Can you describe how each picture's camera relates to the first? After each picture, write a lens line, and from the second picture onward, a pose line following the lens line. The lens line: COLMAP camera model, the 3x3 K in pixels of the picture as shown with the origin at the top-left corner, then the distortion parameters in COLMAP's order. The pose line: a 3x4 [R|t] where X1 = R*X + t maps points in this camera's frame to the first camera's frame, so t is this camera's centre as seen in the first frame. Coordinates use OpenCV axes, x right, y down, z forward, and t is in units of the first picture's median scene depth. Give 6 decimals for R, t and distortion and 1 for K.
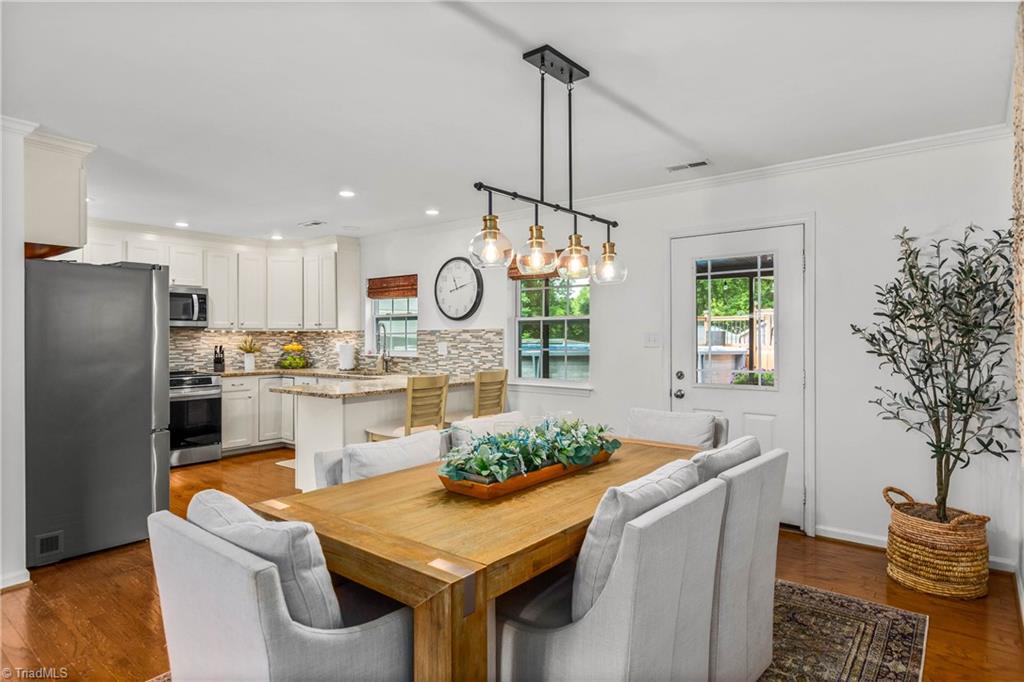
lens RADIAL K [[578.9, 0, 508.8], [0, 578.9, 339.9], [0, 0, 1]] dist [0.004512, 0.000421]
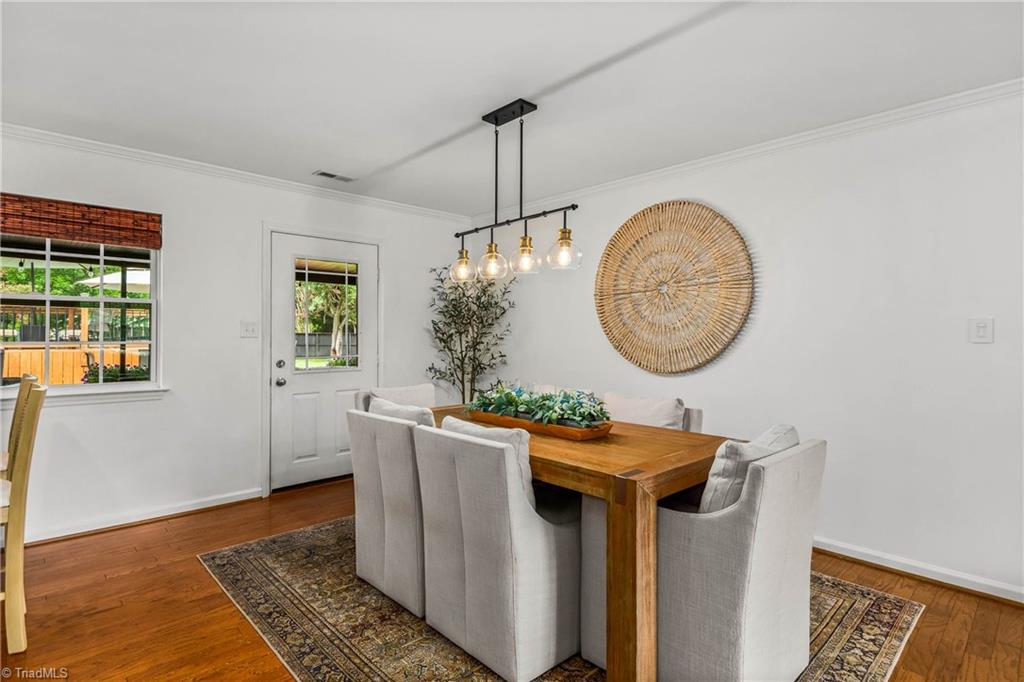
lens RADIAL K [[516.8, 0, 516.8], [0, 516.8, 335.0], [0, 0, 1]] dist [0.000476, 0.000077]
pose [[0.125938, 0.003415, 0.992032, -0.392242], [0.002392, 0.999990, -0.003746, 0.008871], [-0.992035, 0.002844, 0.125929, 0.312443]]
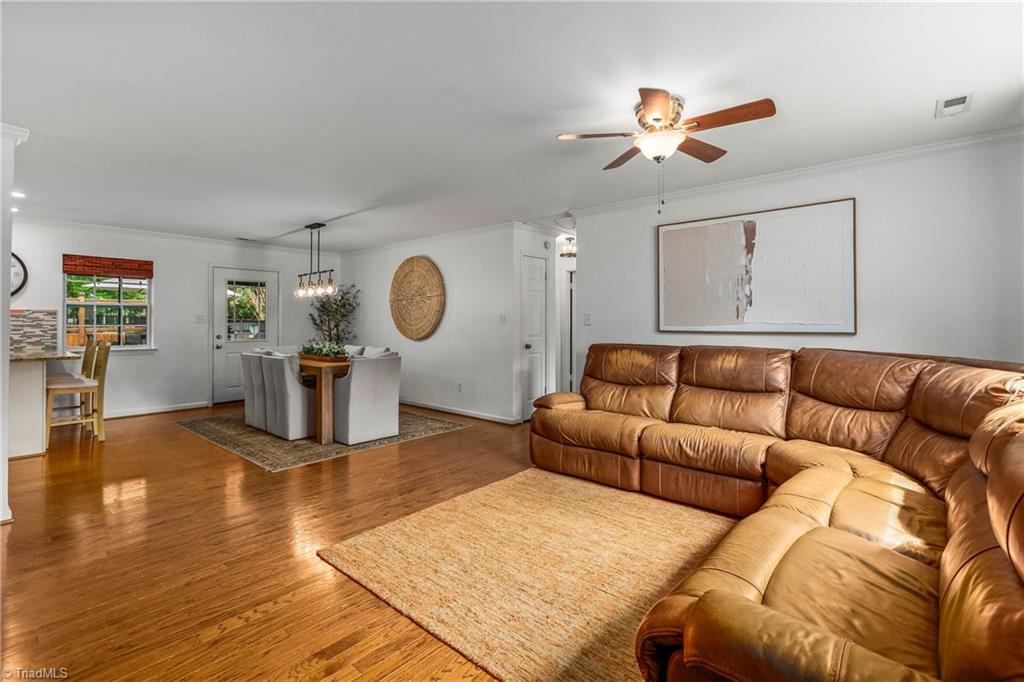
lens RADIAL K [[464.9, 0, 521.9], [0, 464.9, 318.2], [0, 0, 1]] dist [-0.000018, 0.000067]
pose [[0.027524, 0.010635, 0.999565, -0.854694], [0.005989, 0.999924, -0.010804, 0.013771], [-0.999603, 0.006283, 0.027458, -0.050220]]
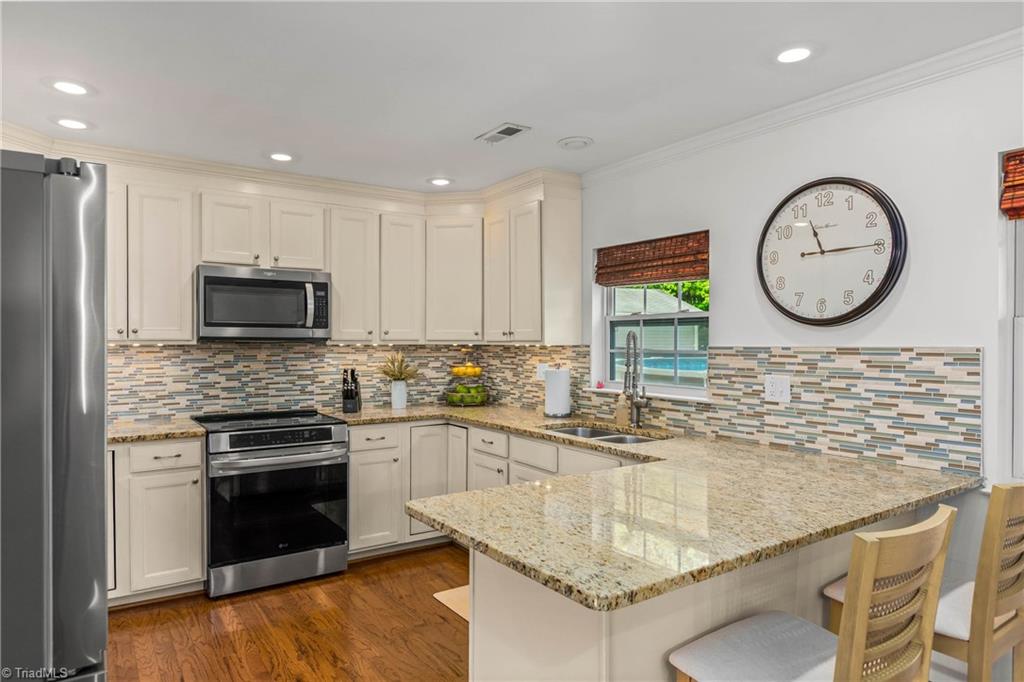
lens RADIAL K [[623.5, 0, 511.0], [0, 623.5, 344.9], [0, 0, 1]] dist [-0.002760, 0.002290]
pose [[0.958958, 0.004720, -0.283510, -0.161314], [-0.004784, 0.999988, 0.000468, -0.016593], [0.283509, 0.000908, 0.958969, 0.437527]]
